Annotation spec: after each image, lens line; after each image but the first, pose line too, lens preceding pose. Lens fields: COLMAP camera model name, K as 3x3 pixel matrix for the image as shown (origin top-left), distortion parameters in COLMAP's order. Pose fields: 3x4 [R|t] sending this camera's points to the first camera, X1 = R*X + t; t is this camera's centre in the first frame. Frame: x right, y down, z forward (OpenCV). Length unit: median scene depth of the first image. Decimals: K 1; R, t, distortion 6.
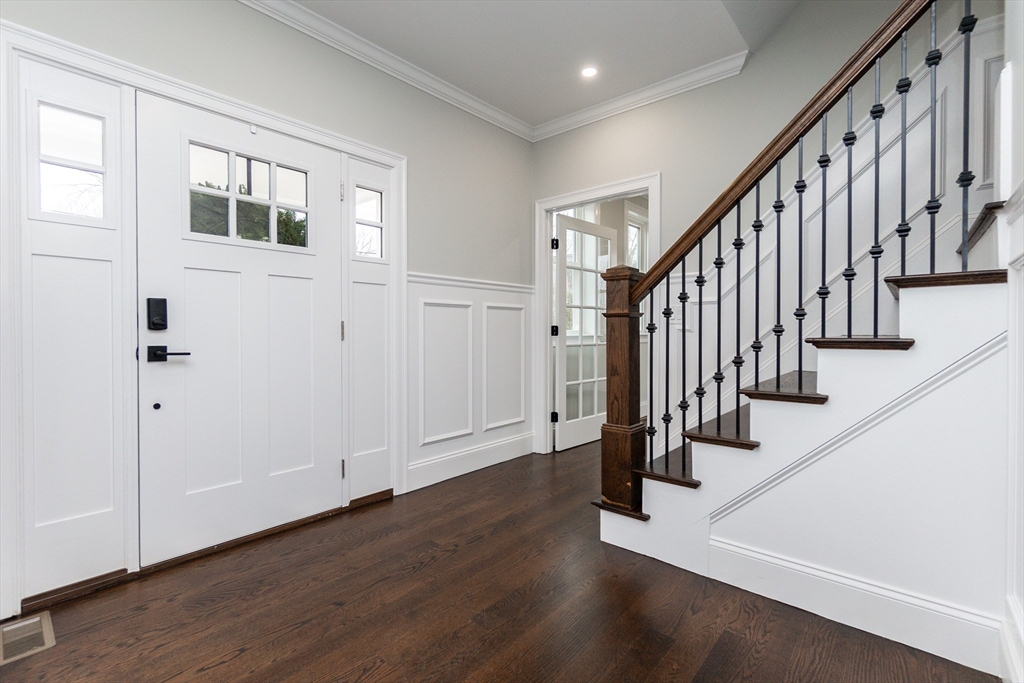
lens RADIAL K [[460.8, 0, 512.0], [0, 460.8, 341.5], [0, 0, 1]] dist [-0.003328, -0.000300]
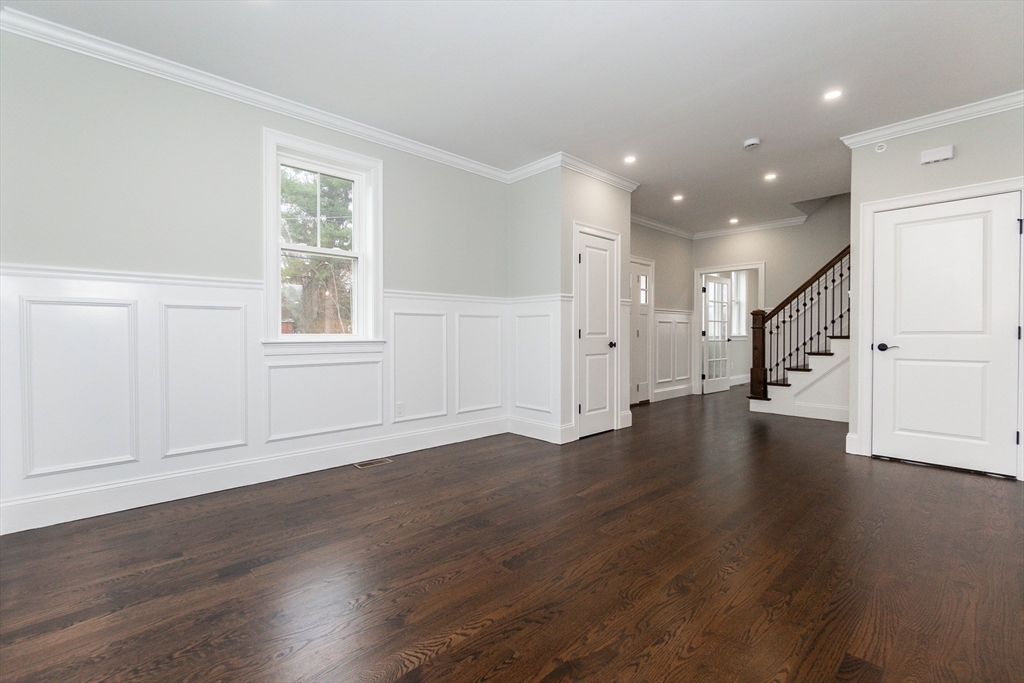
lens RADIAL K [[445.6, 0, 512.0], [0, 445.6, 341.5], [0, 0, 1]] dist [-0.001500, -0.000042]
pose [[0.994751, 0.002463, -0.102298, -0.945103], [-0.002945, 0.999985, -0.004567, 0.040565], [0.102286, 0.004844, 0.994743, -1.775241]]
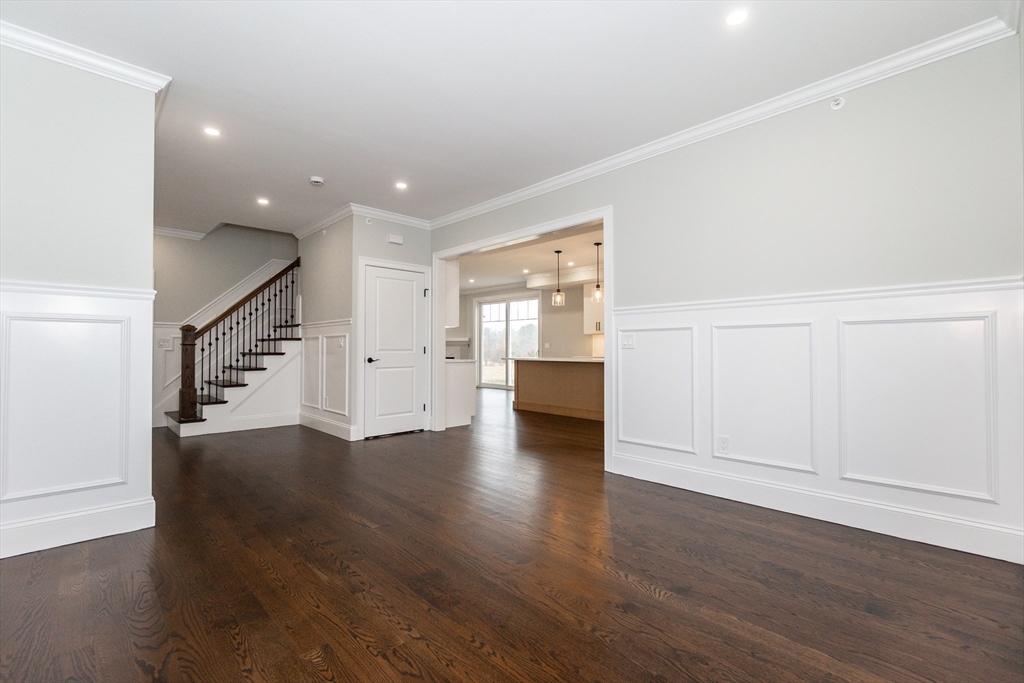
lens RADIAL K [[445.6, 0, 512.0], [0, 445.6, 341.5], [0, 0, 1]] dist [-0.001500, -0.000042]
pose [[0.093354, 0.018110, 0.995468, -2.009101], [0.023758, 0.999509, -0.020412, 0.017975], [-0.995349, 0.025556, 0.092878, -0.981218]]
